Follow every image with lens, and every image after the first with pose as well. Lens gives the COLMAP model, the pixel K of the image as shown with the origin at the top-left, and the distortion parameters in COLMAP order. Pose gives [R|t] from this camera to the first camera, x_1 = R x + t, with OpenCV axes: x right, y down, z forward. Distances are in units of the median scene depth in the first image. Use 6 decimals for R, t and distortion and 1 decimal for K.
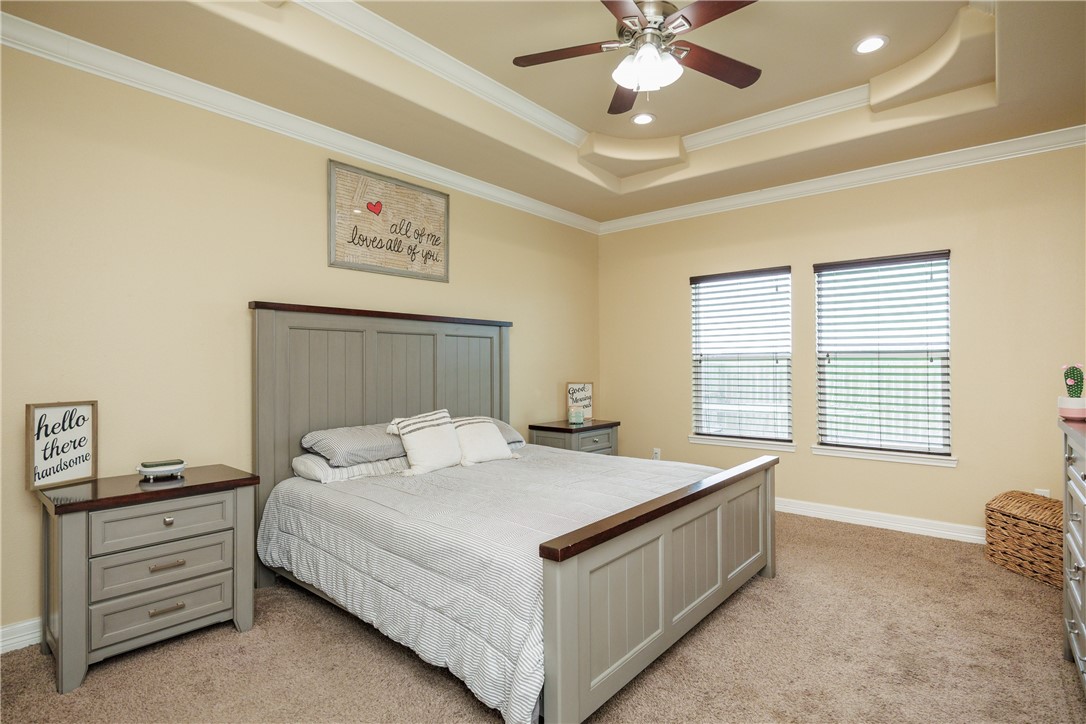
lens RADIAL K [[546.6, 0, 545.2], [0, 546.6, 366.9], [0, 0, 1]] dist [-0.003662, -0.000705]
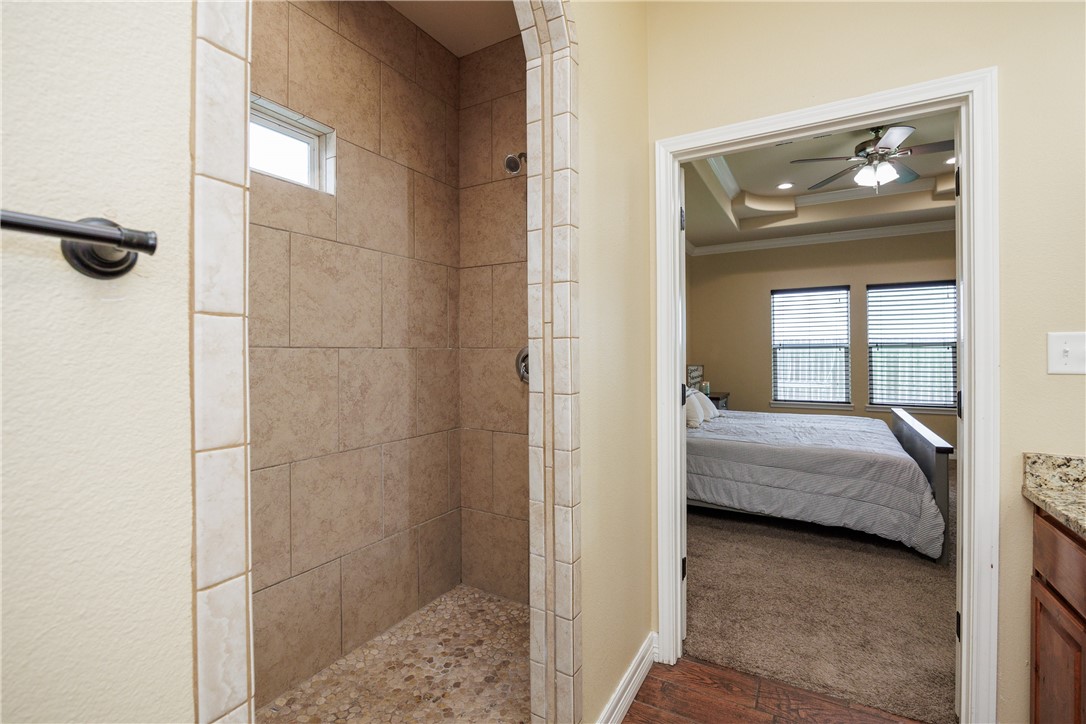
lens RADIAL K [[478.5, 0, 539.4], [0, 478.5, 357.1], [0, 0, 1]] dist [-0.014850, 0.000702]
pose [[0.986167, -0.005198, 0.165673, -0.628573], [0.003929, 0.999960, 0.007989, -0.002470], [-0.165708, -0.007228, 0.986148, -0.148384]]
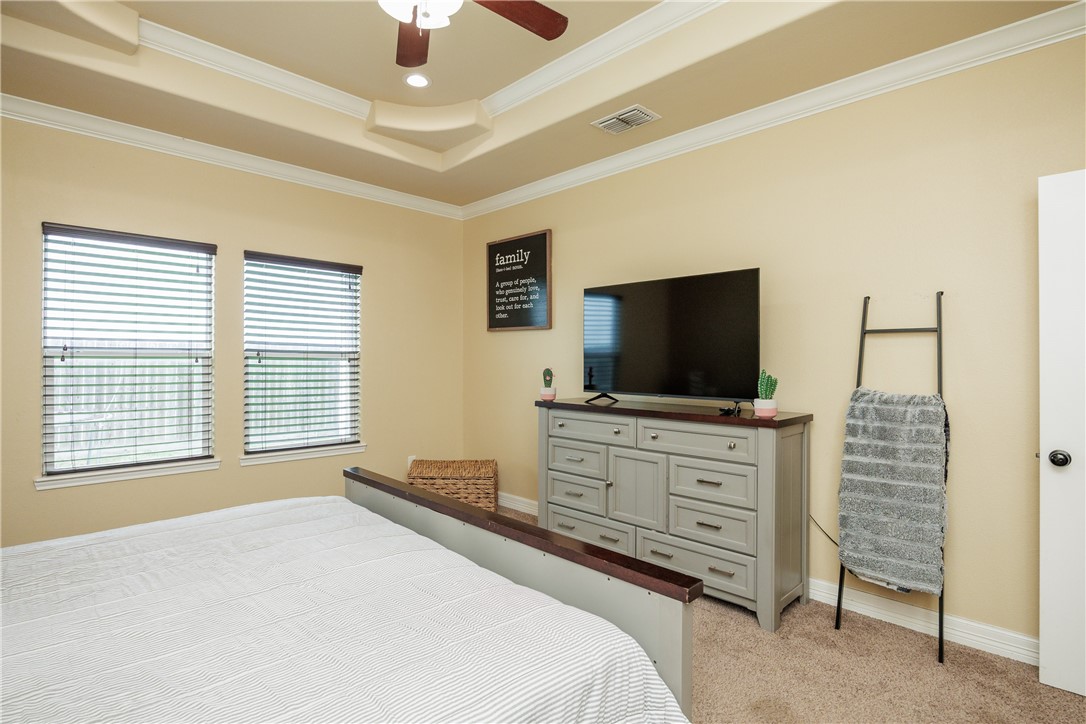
lens RADIAL K [[546.6, 0, 543.0], [0, 546.6, 362.2], [0, 0, 1]] dist [-0.003662, -0.000705]
pose [[0.093993, 0.010837, 0.995514, -0.343036], [0.003390, 0.999931, -0.011205, 0.004362], [-0.995567, 0.004428, 0.093950, 0.442516]]
